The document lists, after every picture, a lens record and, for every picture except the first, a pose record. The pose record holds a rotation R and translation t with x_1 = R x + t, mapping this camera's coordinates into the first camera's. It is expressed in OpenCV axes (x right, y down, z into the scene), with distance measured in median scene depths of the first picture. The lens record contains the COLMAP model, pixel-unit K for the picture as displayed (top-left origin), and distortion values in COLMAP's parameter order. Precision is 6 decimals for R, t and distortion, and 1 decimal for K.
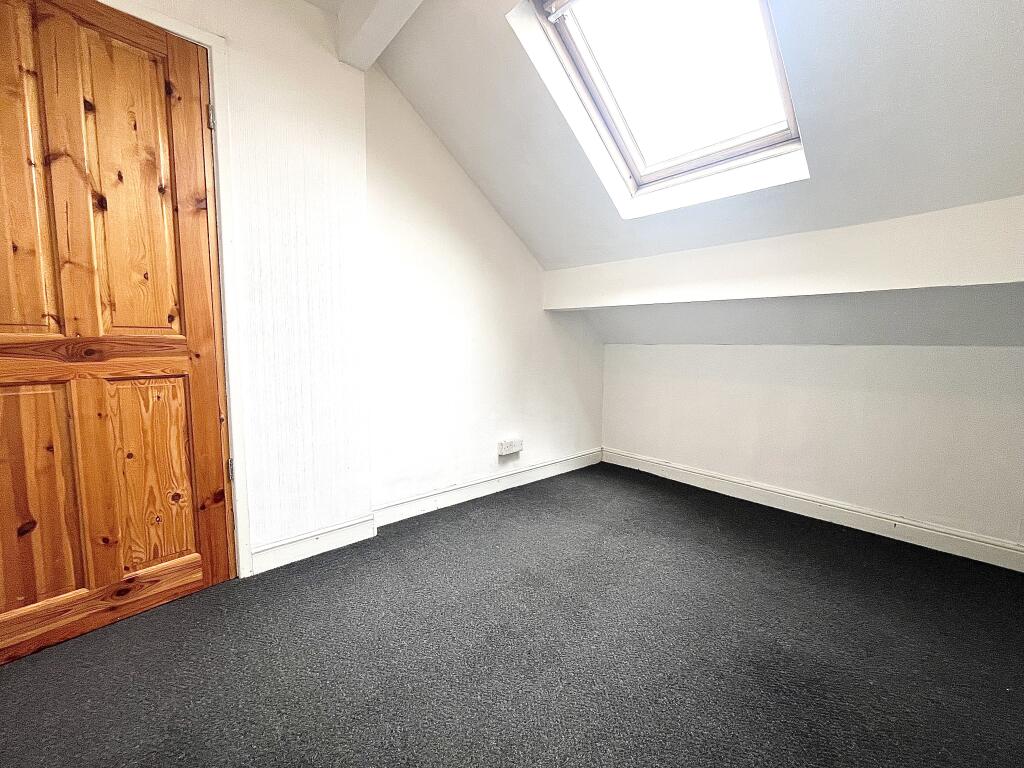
lens RADIAL K [[422.8, 0, 512.6], [0, 422.8, 379.4], [0, 0, 1]] dist [0.001275, 0.000028]
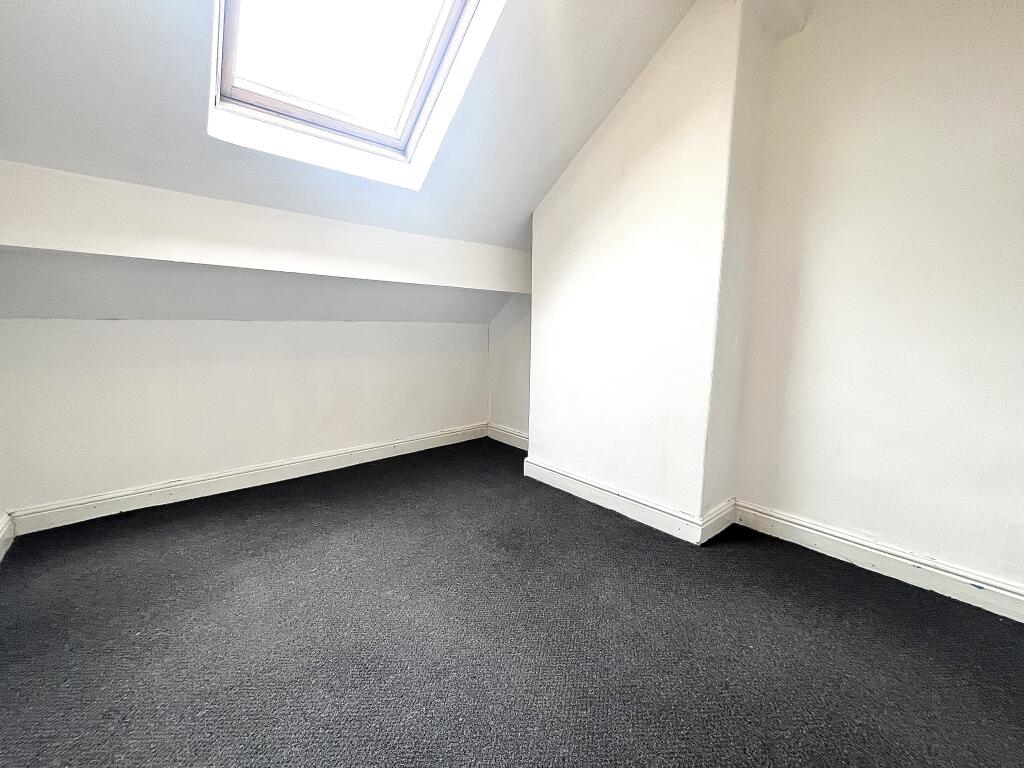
lens RADIAL K [[422.8, 0, 512.6], [0, 422.8, 379.4], [0, 0, 1]] dist [0.001275, 0.000028]
pose [[0.005614, -0.141674, 0.989897, -0.404150], [0.076790, 0.987051, 0.140831, -0.044841], [-0.997031, 0.075224, 0.016421, 0.464366]]
